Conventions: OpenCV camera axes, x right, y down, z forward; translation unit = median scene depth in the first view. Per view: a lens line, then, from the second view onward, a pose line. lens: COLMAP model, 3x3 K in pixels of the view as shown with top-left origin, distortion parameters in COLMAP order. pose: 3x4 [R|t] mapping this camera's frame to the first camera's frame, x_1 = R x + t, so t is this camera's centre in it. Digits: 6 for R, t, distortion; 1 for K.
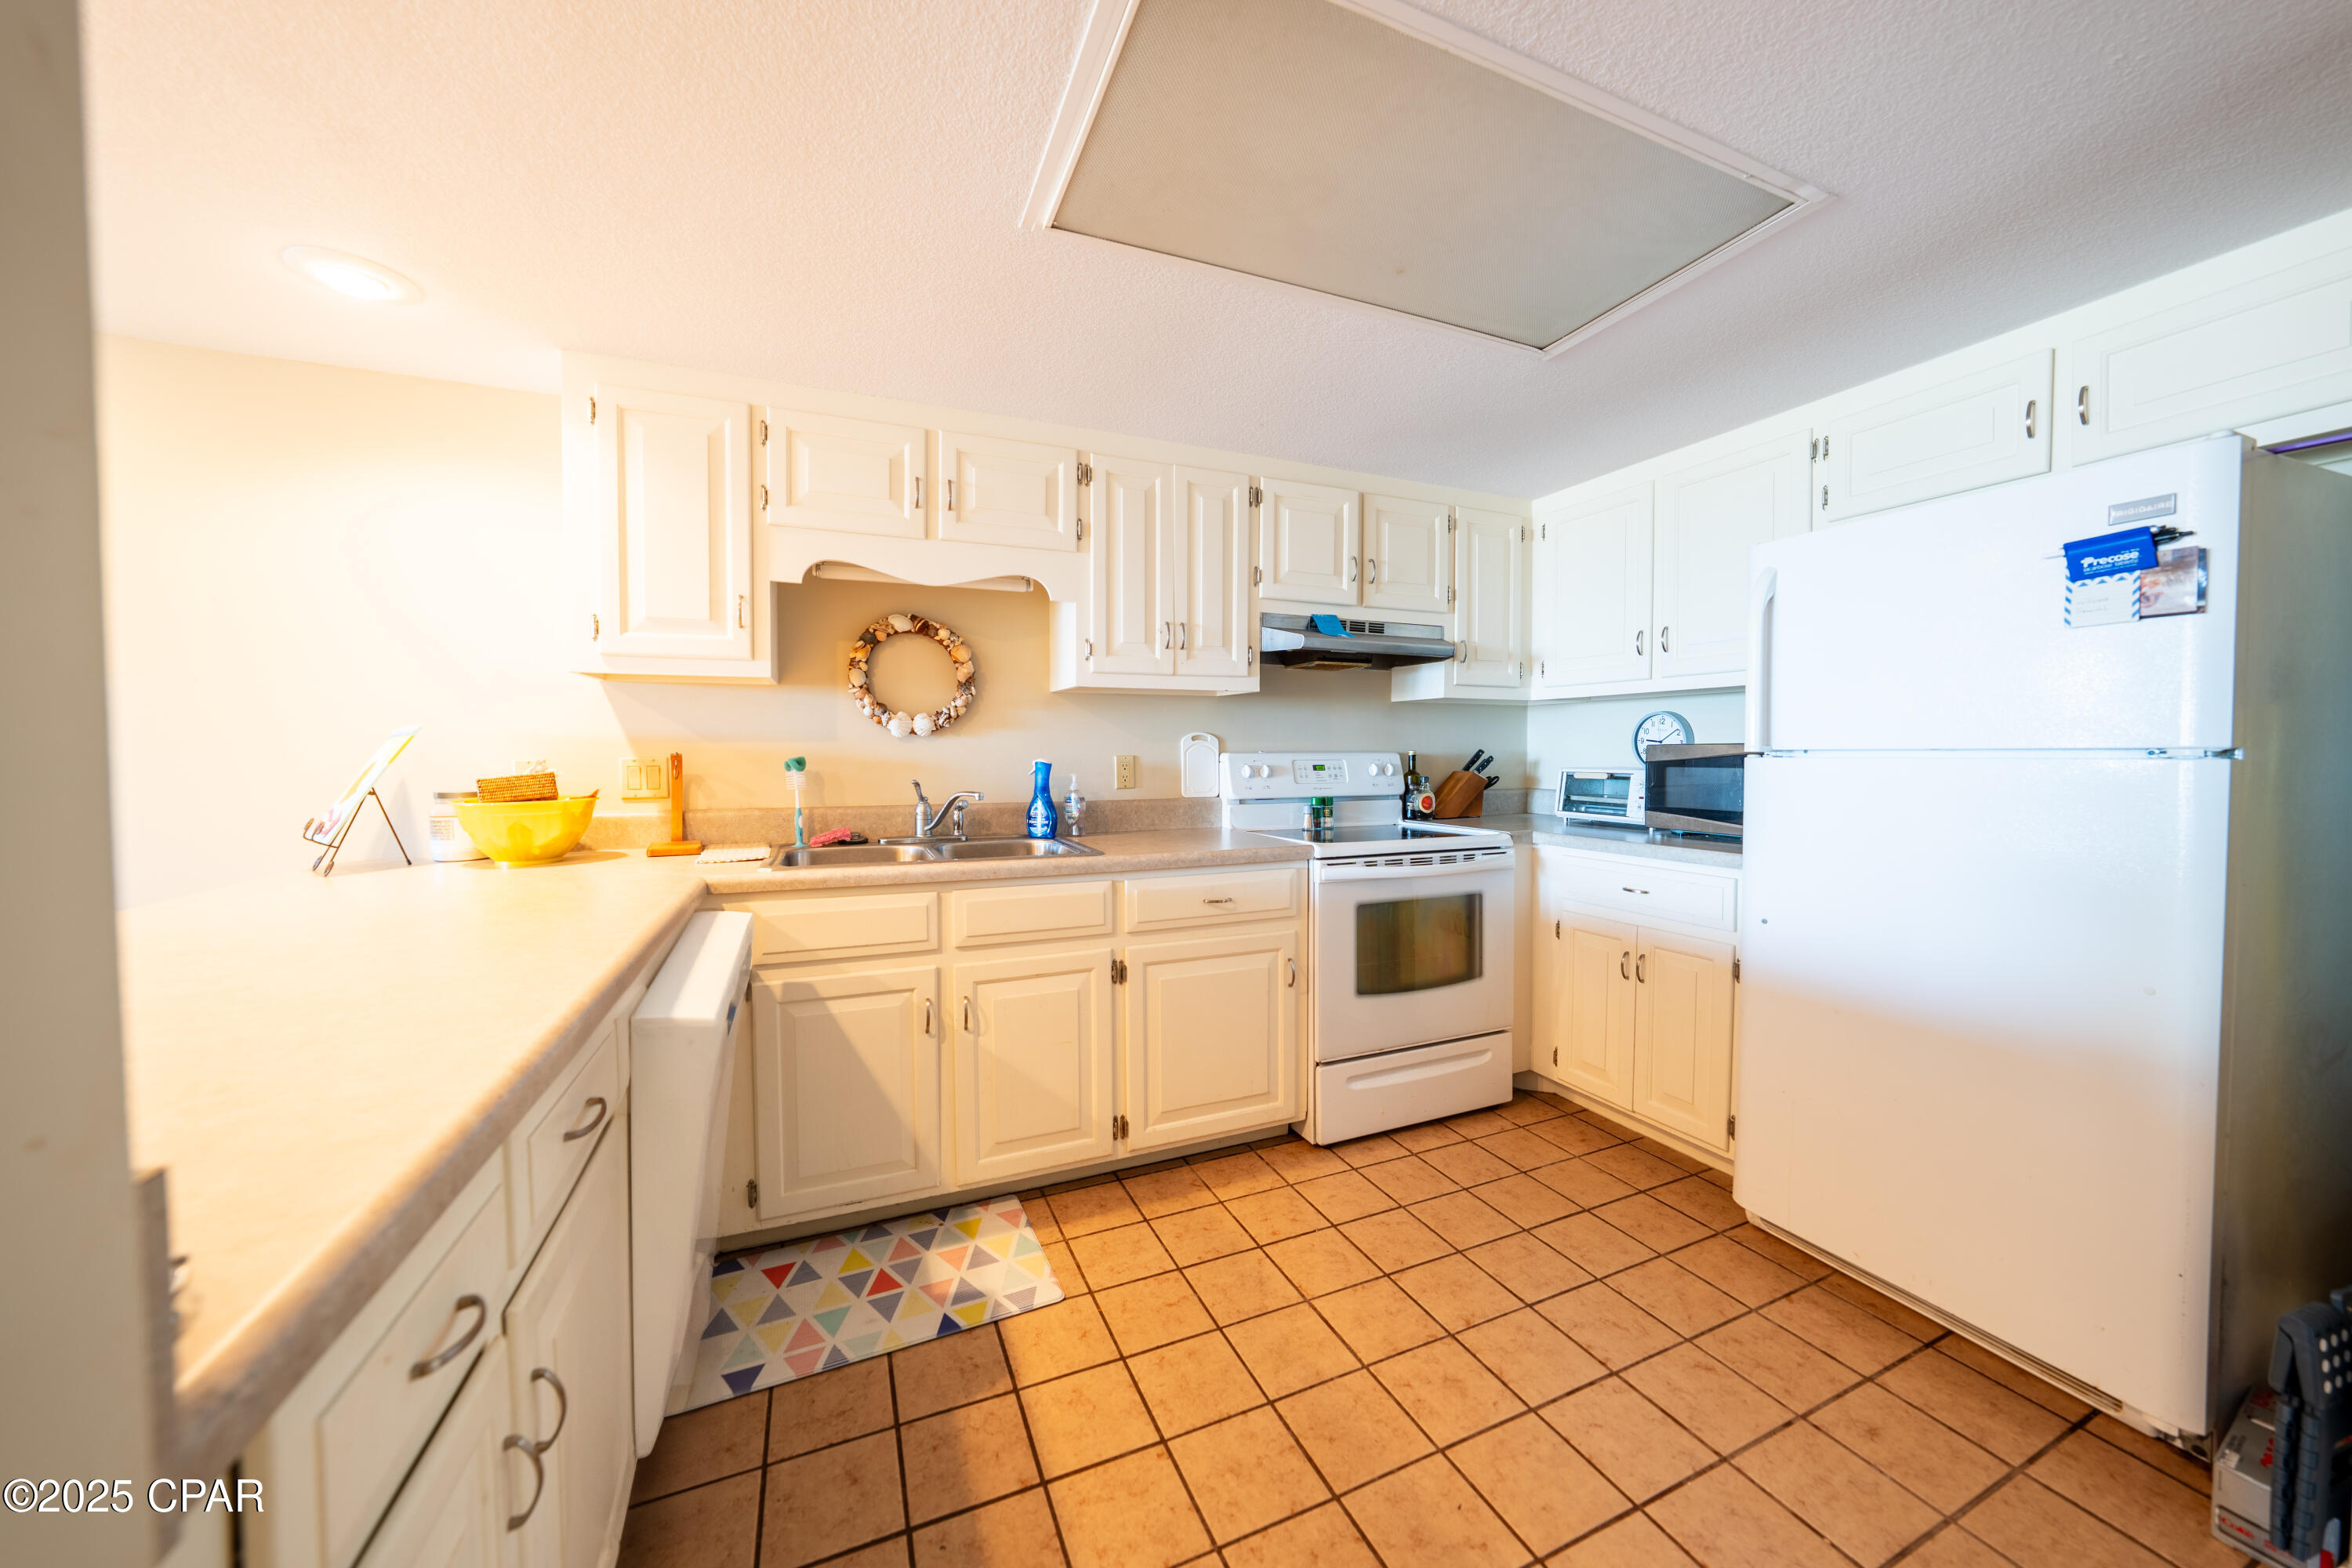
lens RADIAL K [[815.8, 0, 1180.0], [0, 815.8, 779.8], [0, 0, 1]] dist [-0.028493, 0.007015]
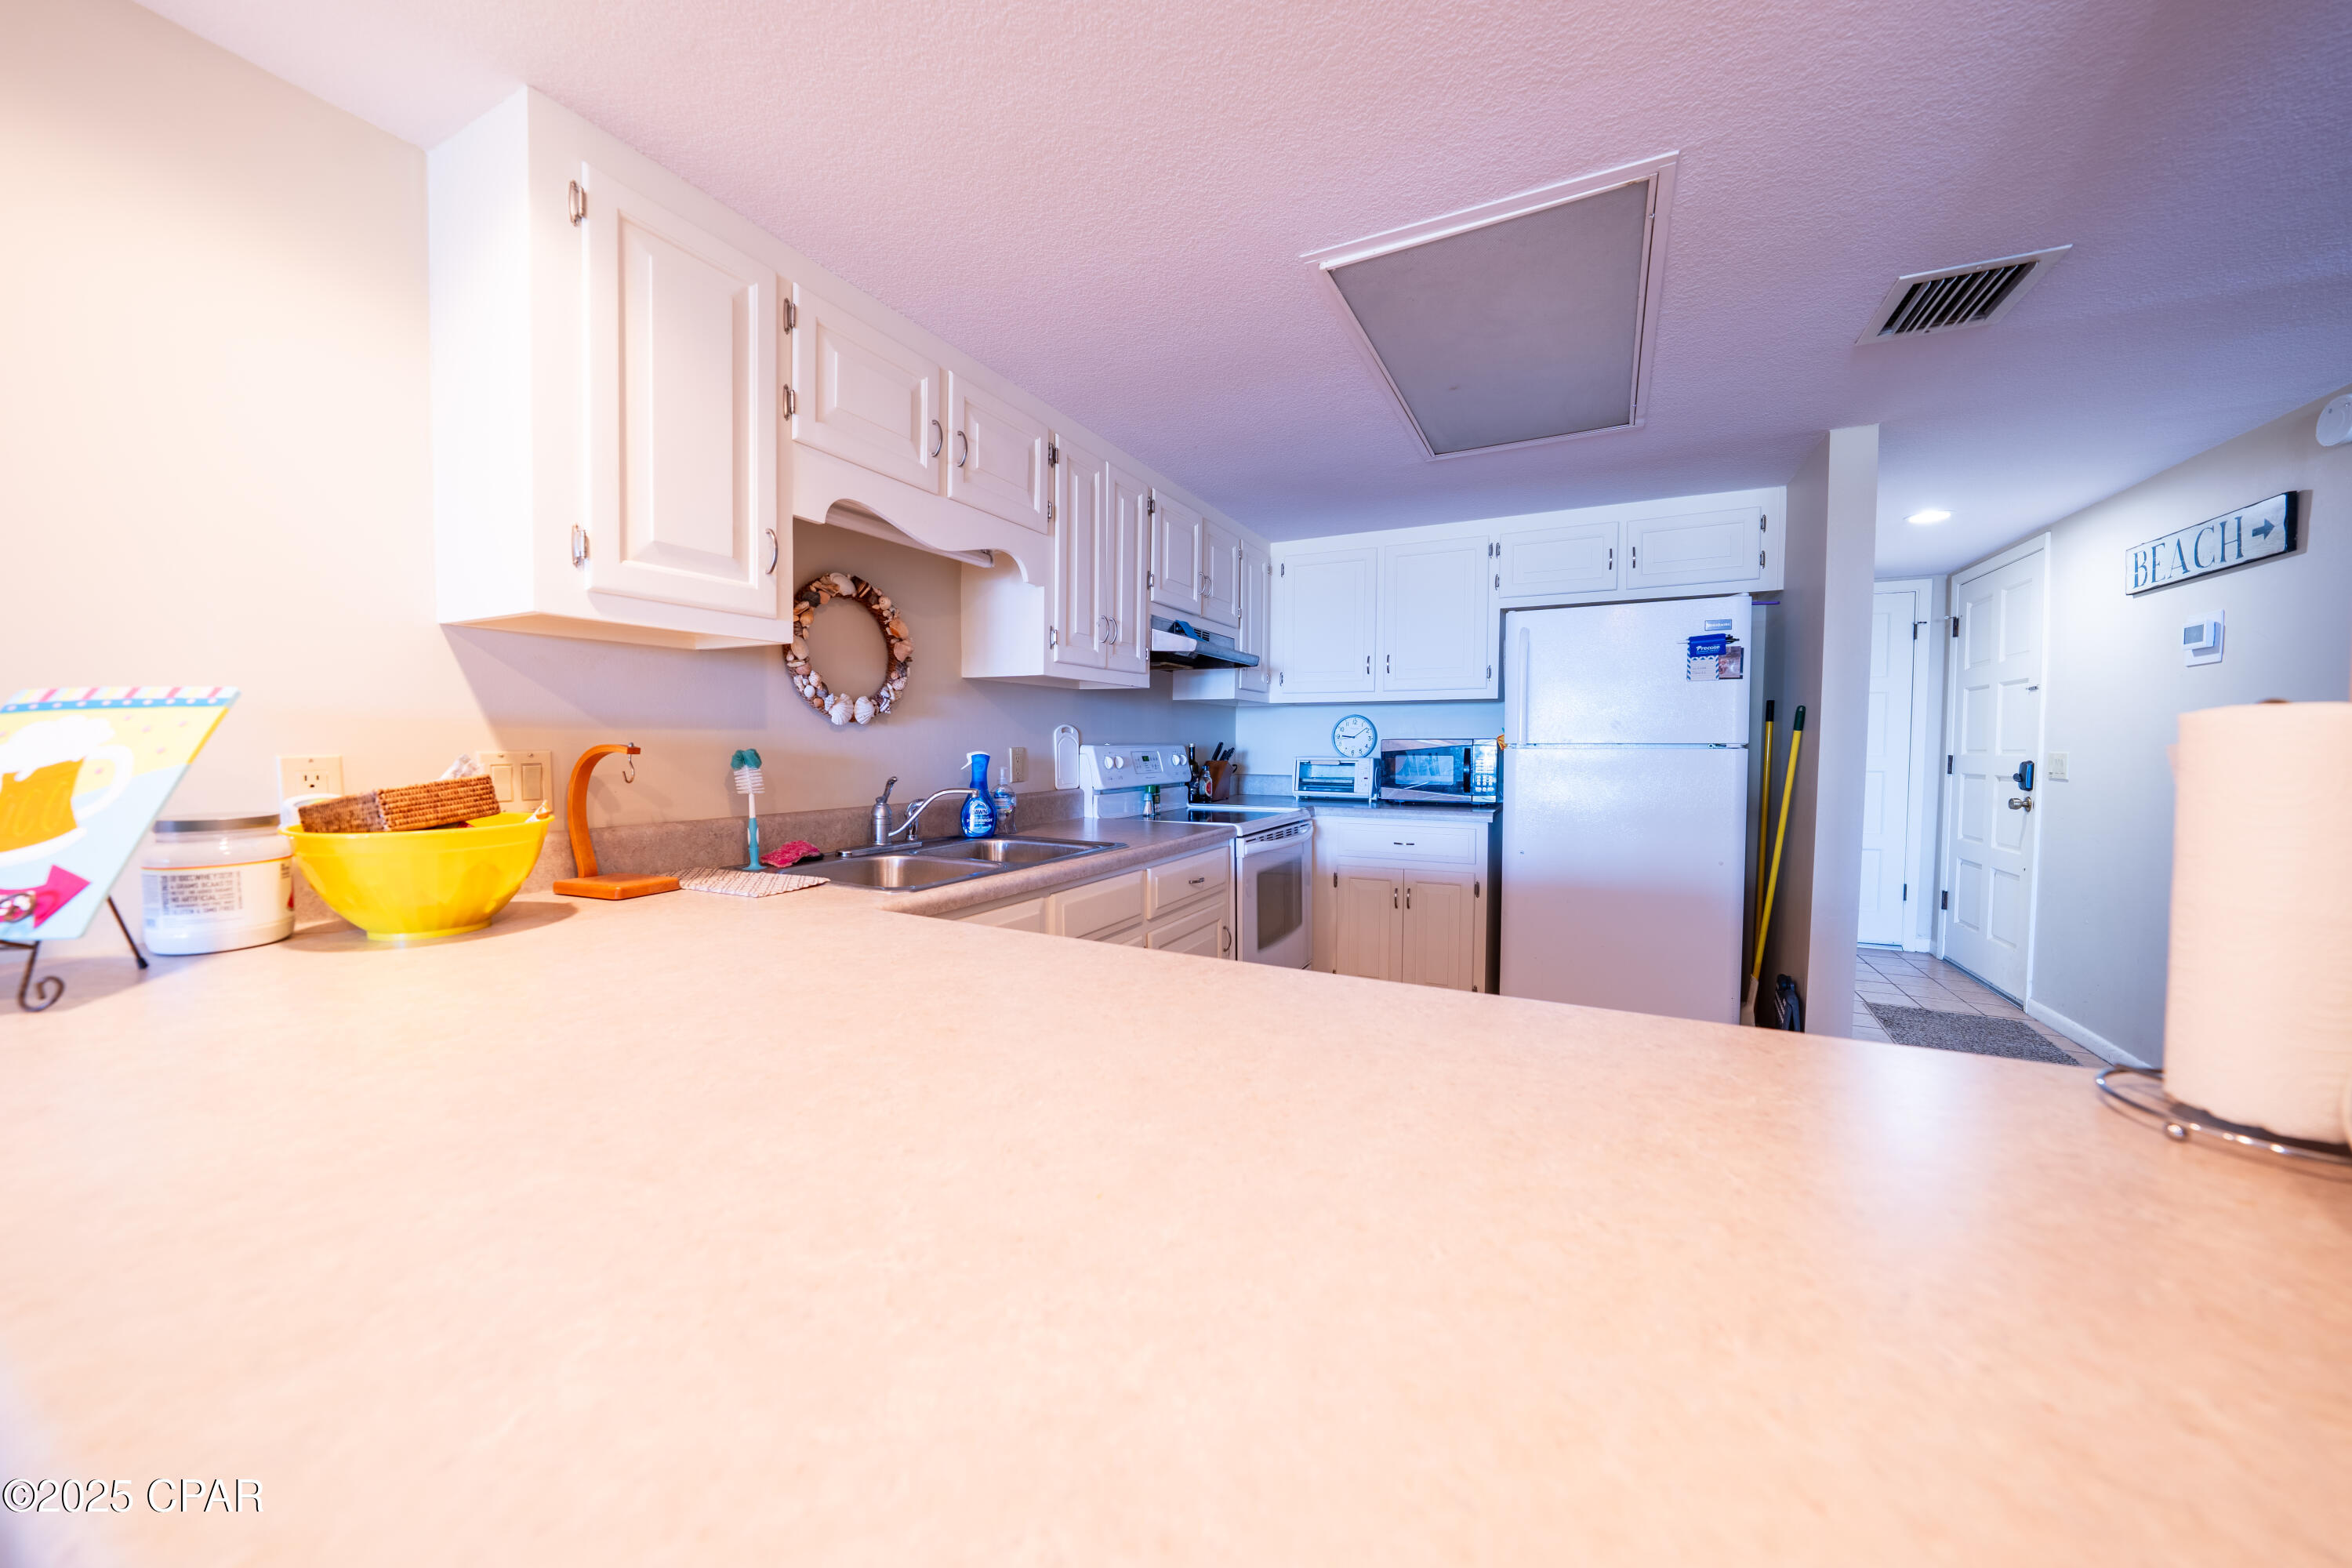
lens RADIAL K [[815.8, 0, 1180.0], [0, 815.8, 779.8], [0, 0, 1]] dist [-0.028493, 0.007015]
pose [[0.766819, -0.025689, 0.641349, -0.585196], [0.019850, 0.999670, 0.016308, -0.004156], [-0.641556, 0.000225, 0.767076, 0.155624]]
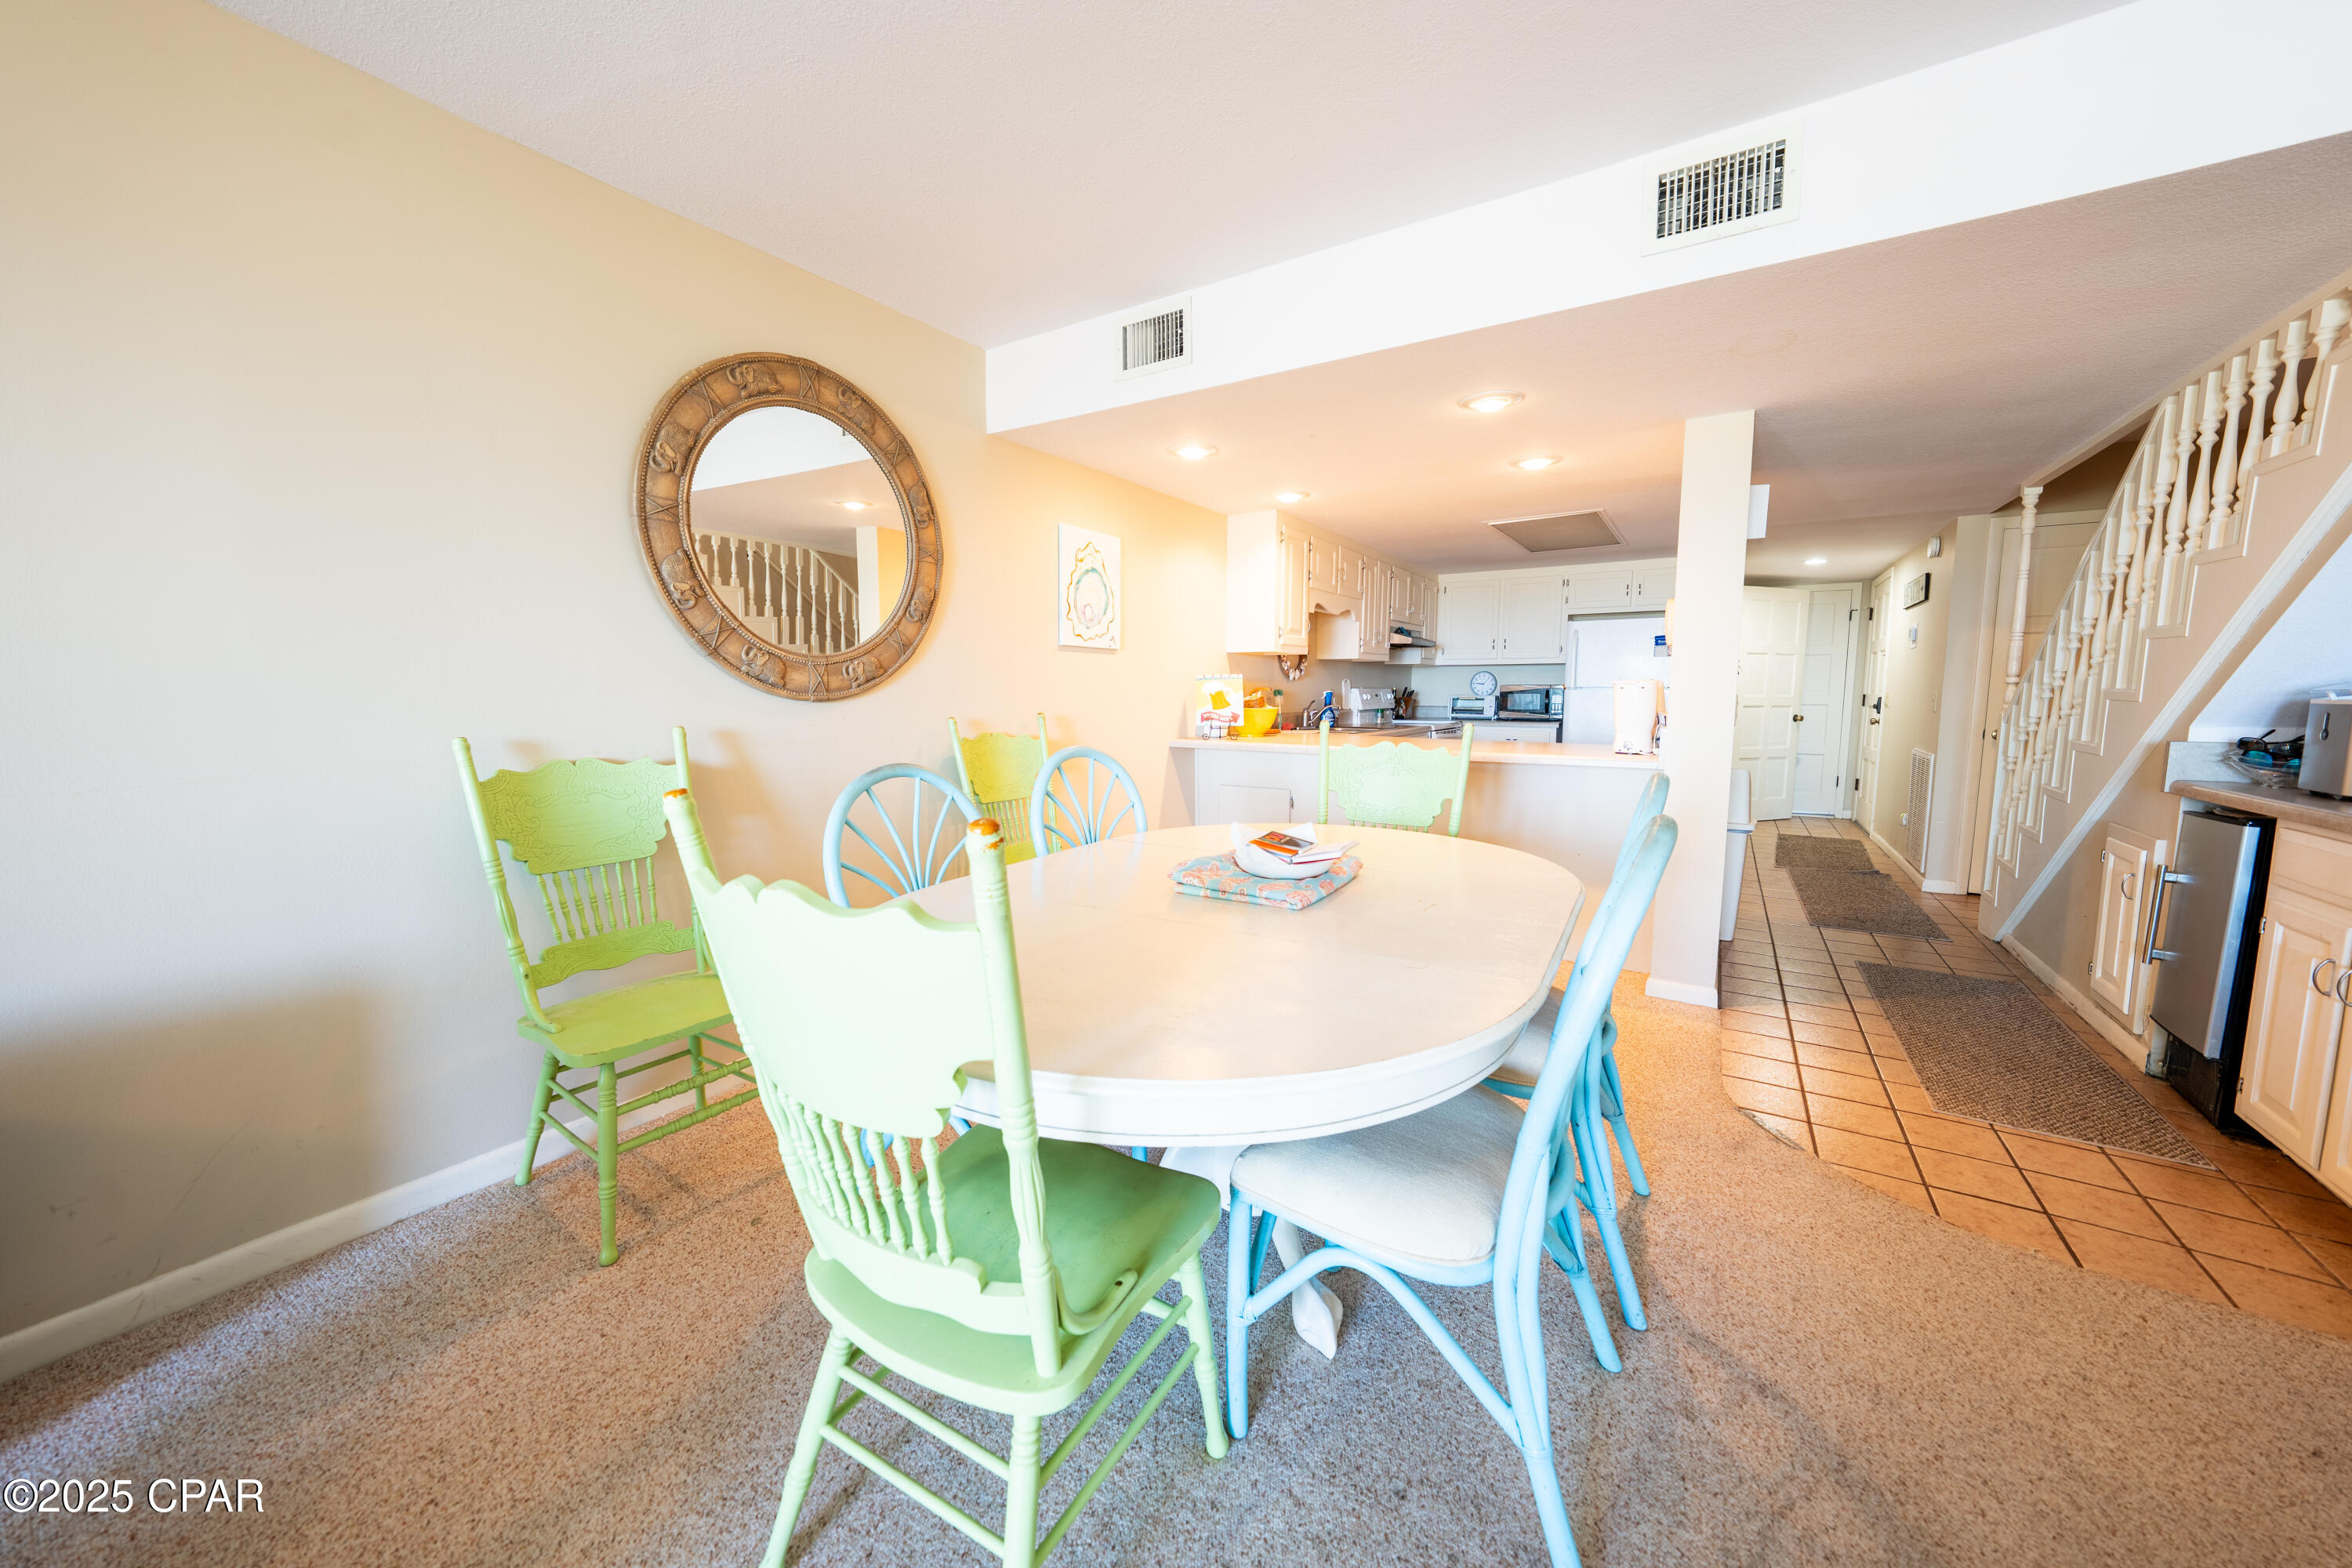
lens RADIAL K [[827.0, 0, 1191.3], [0, 827.0, 775.4], [0, 0, 1]] dist [-0.013906, 0.000030]
pose [[0.826148, -0.058697, 0.560388, -1.715155], [0.020085, 0.996995, 0.074820, 0.026046], [-0.563095, -0.050557, 0.824844, -0.615649]]
